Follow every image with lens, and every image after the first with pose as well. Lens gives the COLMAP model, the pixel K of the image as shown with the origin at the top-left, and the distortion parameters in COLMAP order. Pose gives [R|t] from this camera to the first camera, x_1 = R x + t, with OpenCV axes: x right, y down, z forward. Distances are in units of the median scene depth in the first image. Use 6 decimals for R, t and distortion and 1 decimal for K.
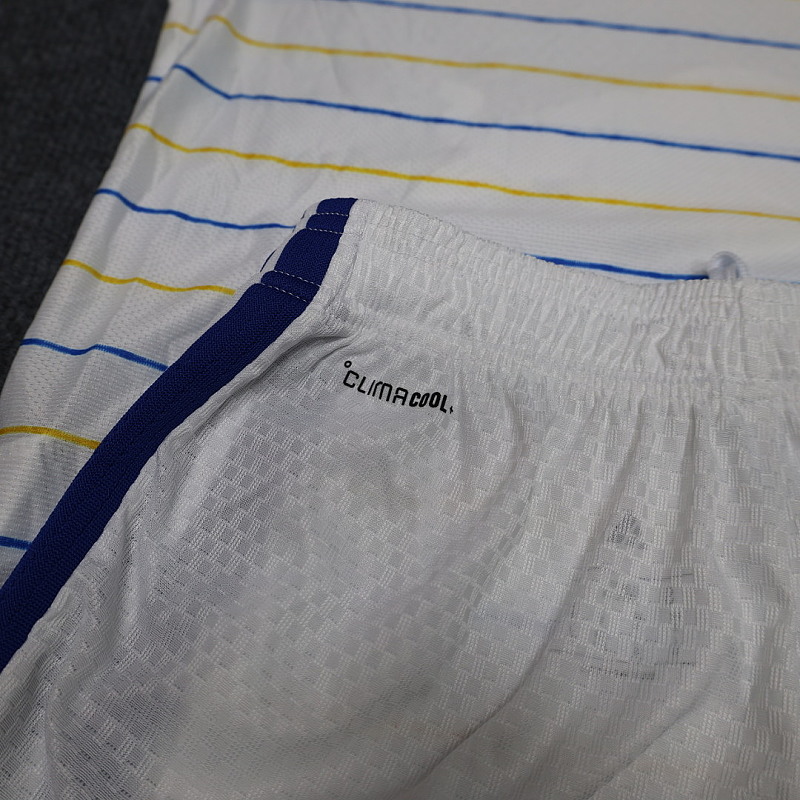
lens RADIAL K [[811.6, 0, 400.0], [0, 811.6, 400.0], [0, 0, 1]] dist [-0.004183, 0.002166]
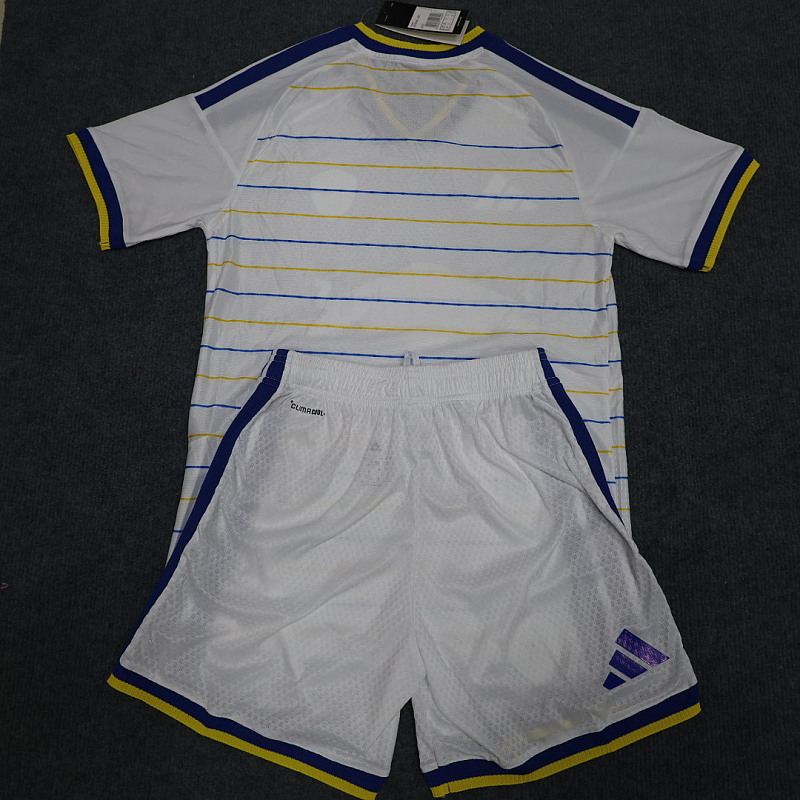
lens RADIAL K [[740.1, 0, 400.0], [0, 740.1, 400.0], [0, 0, 1]] dist [-0.014954, -0.004269]
pose [[0.995198, -0.096006, 0.019069, 0.328262], [0.088841, 0.967747, 0.235741, -0.750254], [-0.041086, -0.232915, 0.971629, -1.999294]]
